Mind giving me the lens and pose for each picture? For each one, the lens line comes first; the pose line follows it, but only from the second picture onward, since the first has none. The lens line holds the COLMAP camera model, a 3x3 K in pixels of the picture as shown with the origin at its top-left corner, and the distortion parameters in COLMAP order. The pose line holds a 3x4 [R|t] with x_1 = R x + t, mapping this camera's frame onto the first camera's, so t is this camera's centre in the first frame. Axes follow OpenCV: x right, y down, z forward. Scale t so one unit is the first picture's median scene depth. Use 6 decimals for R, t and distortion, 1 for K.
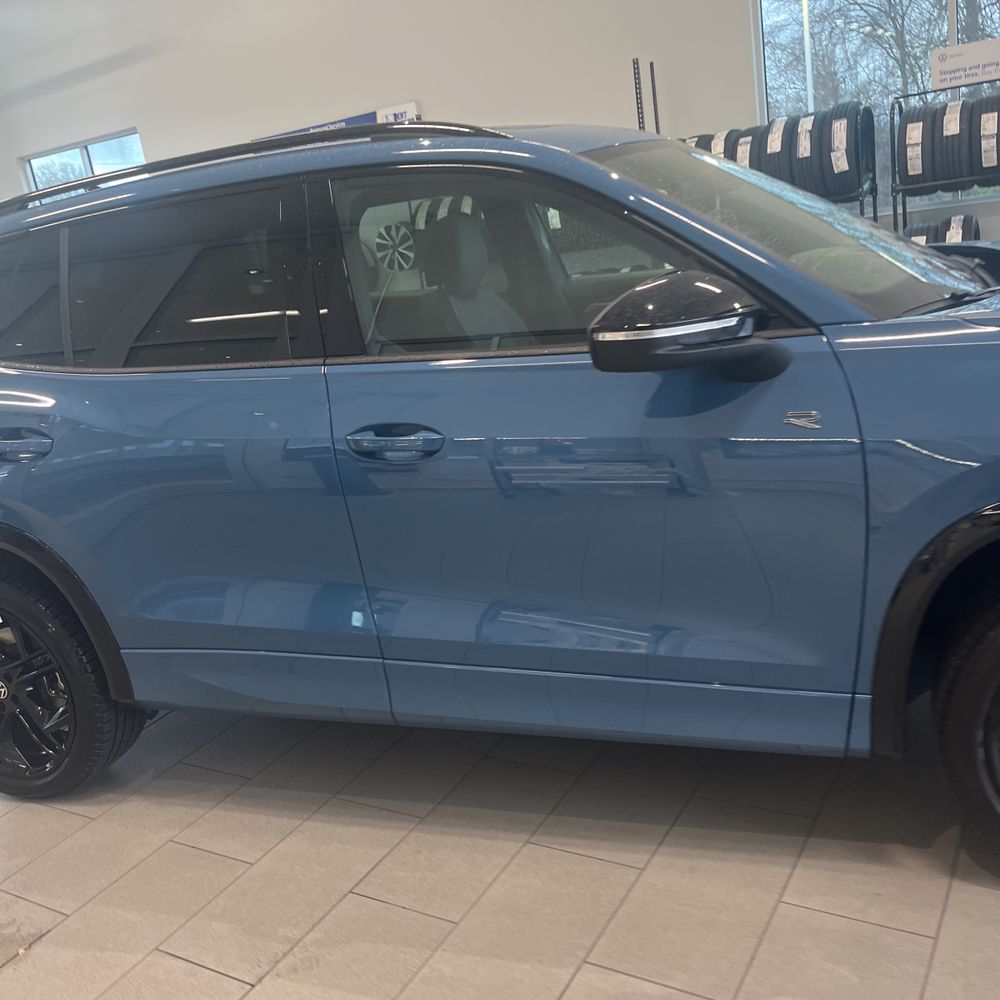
lens RADIAL K [[1011.8, 0, 511.8], [0, 1011.8, 519.1], [0, 0, 1]] dist [0.015558, 0.000000]
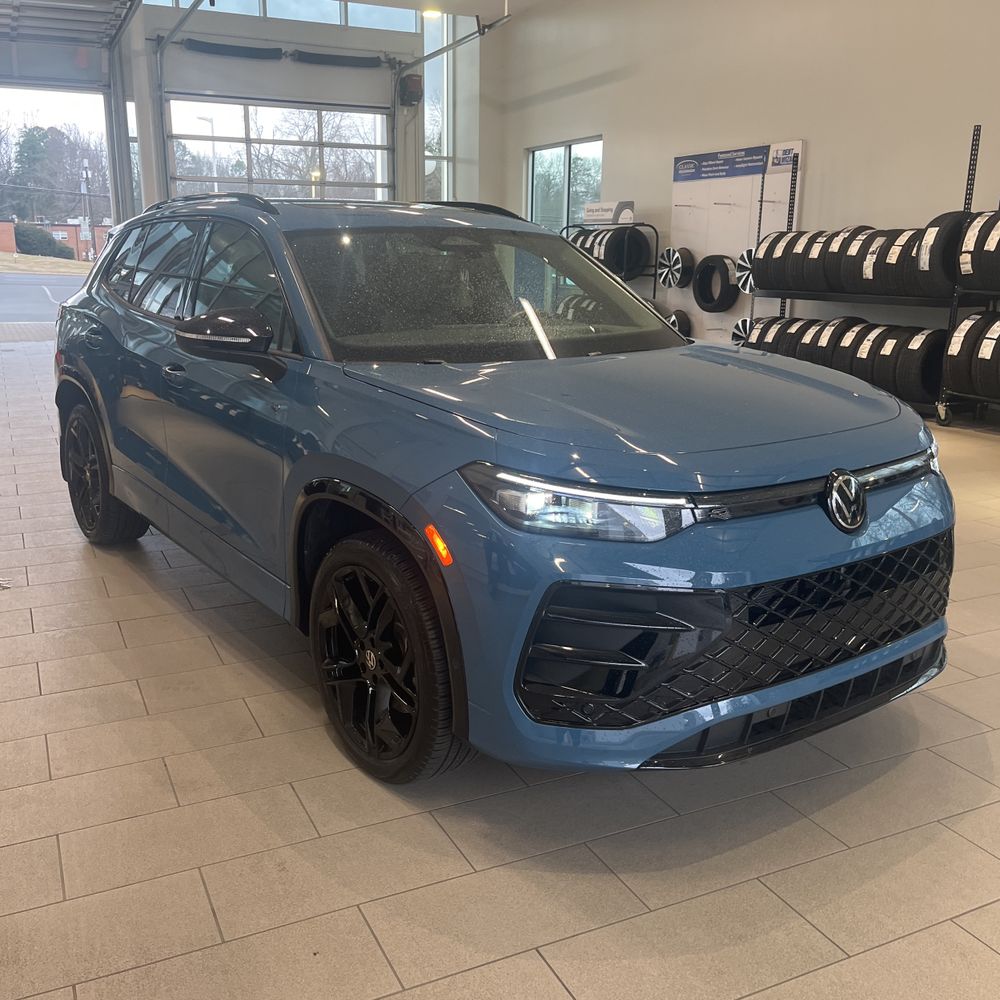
lens RADIAL K [[1011.8, 0, 493.6], [0, 1011.8, 493.4], [0, 0, 1]] dist [0.015558, 0.000000]
pose [[0.821574, 0.278775, -0.497293, 0.558934], [-0.286162, 0.956094, 0.063206, -0.065971], [0.493080, 0.090378, 0.865277, -0.100214]]
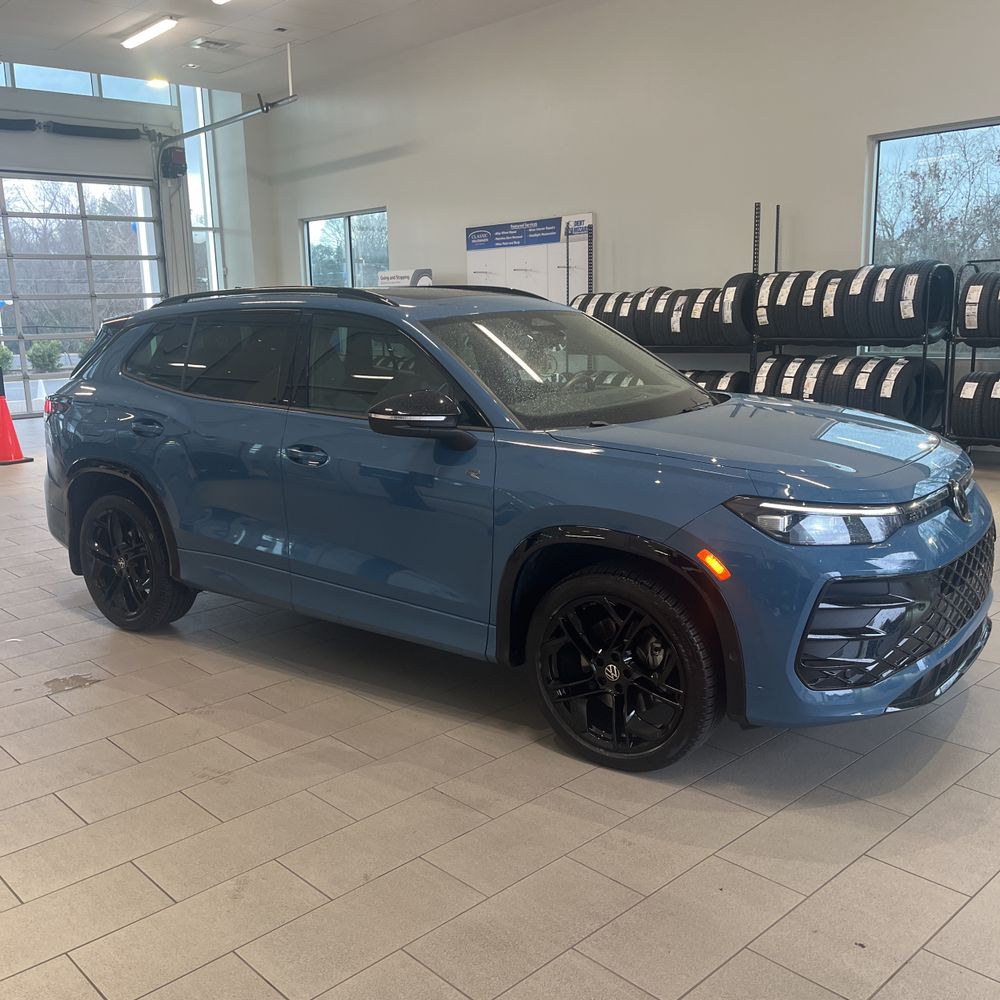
lens RADIAL K [[1011.8, 0, 494.0], [0, 1011.8, 506.8], [0, 0, 1]] dist [0.015558, 0.000000]
pose [[0.953362, 0.171182, -0.248591, 0.313297], [-0.188434, 0.980953, -0.047165, 0.018960], [0.235782, 0.091808, 0.967460, -0.330261]]
